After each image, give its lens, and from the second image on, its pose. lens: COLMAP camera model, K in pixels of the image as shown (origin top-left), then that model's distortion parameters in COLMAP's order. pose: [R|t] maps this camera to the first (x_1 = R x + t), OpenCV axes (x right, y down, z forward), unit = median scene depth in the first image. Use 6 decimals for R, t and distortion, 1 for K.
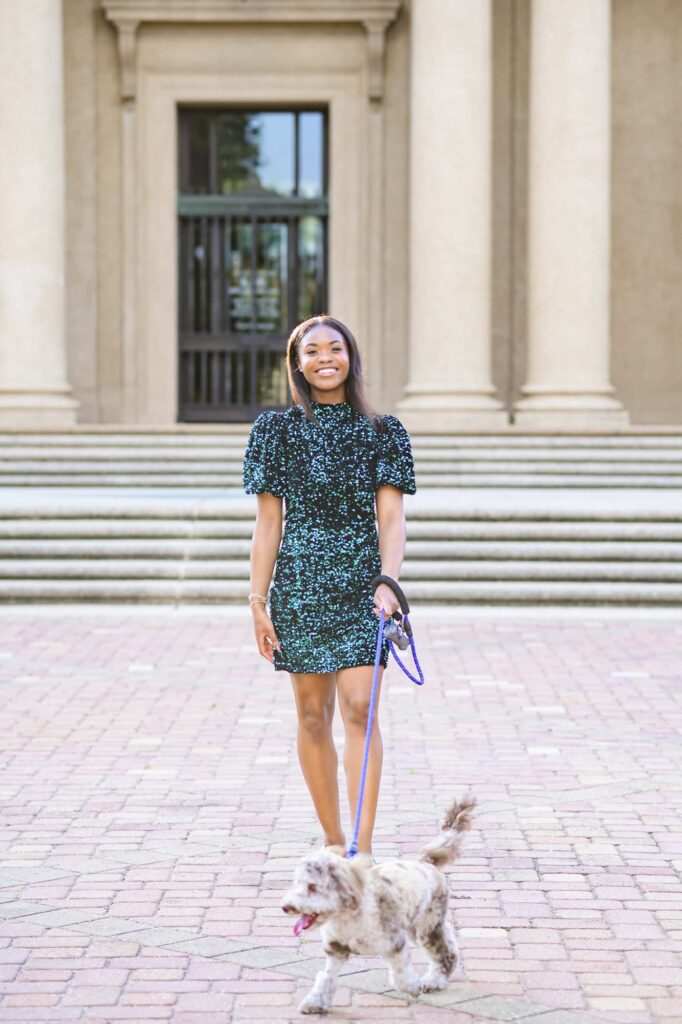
lens RADIAL K [[2646.5, 0, 341.0], [0, 2646.5, 512.0], [0, 0, 1]] dist [-0.010942, -0.057474]
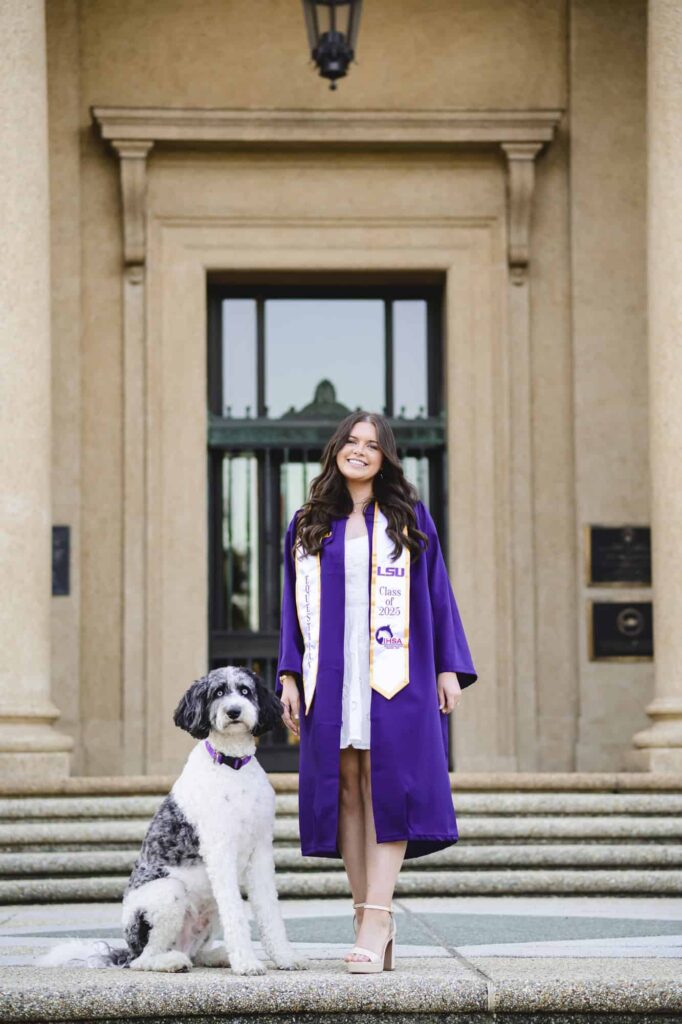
lens RADIAL K [[2263.3, 0, 341.0], [0, 2263.3, 512.0], [0, 0, 1]] dist [0.193759, 0.240388]
pose [[0.997533, -0.003348, 0.070112, -0.075043], [0.013859, 0.988594, -0.149965, -0.015254], [-0.068810, 0.150567, 0.986202, 0.504635]]
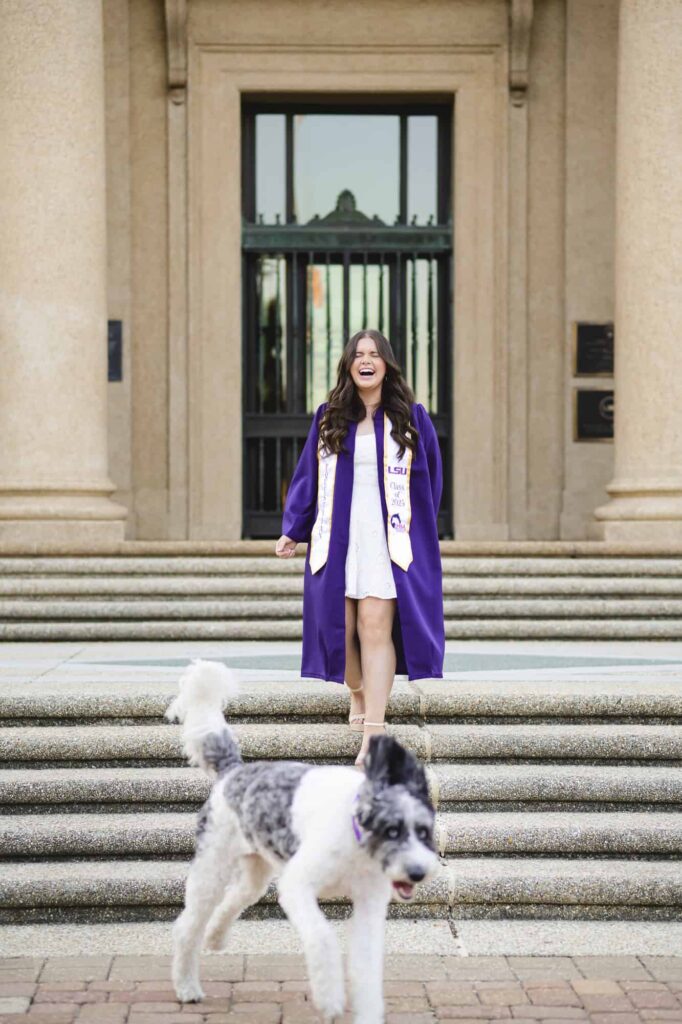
lens RADIAL K [[2334.4, 0, 339.5], [0, 2334.4, 532.1], [0, 0, 1]] dist [0.085526, 0.730929]
pose [[0.998957, -0.003333, 0.045542, -0.071122], [0.004790, 0.999479, -0.031933, -0.015605], [-0.045411, 0.032118, 0.998452, 0.395656]]
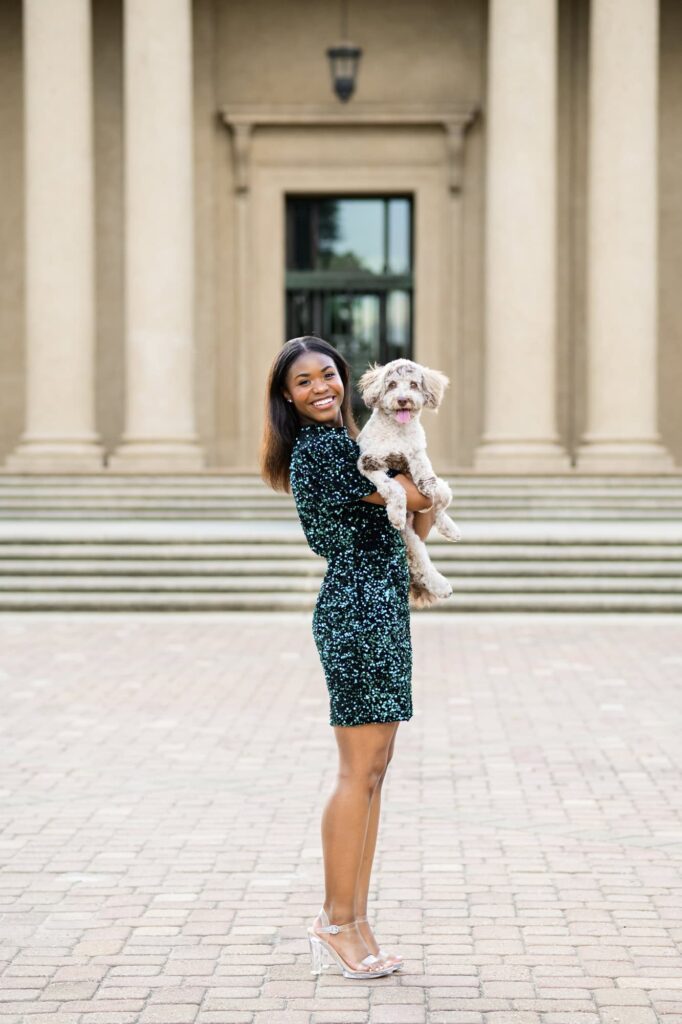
lens RADIAL K [[2551.1, 0, 341.6], [0, 2551.1, 472.6], [0, 0, 1]] dist [0.123516, 0.537545]
pose [[0.999784, -0.002067, -0.020693, -0.014888], [0.001372, 0.999435, -0.033586, 0.007096], [0.020750, 0.033551, 0.999222, -0.131924]]
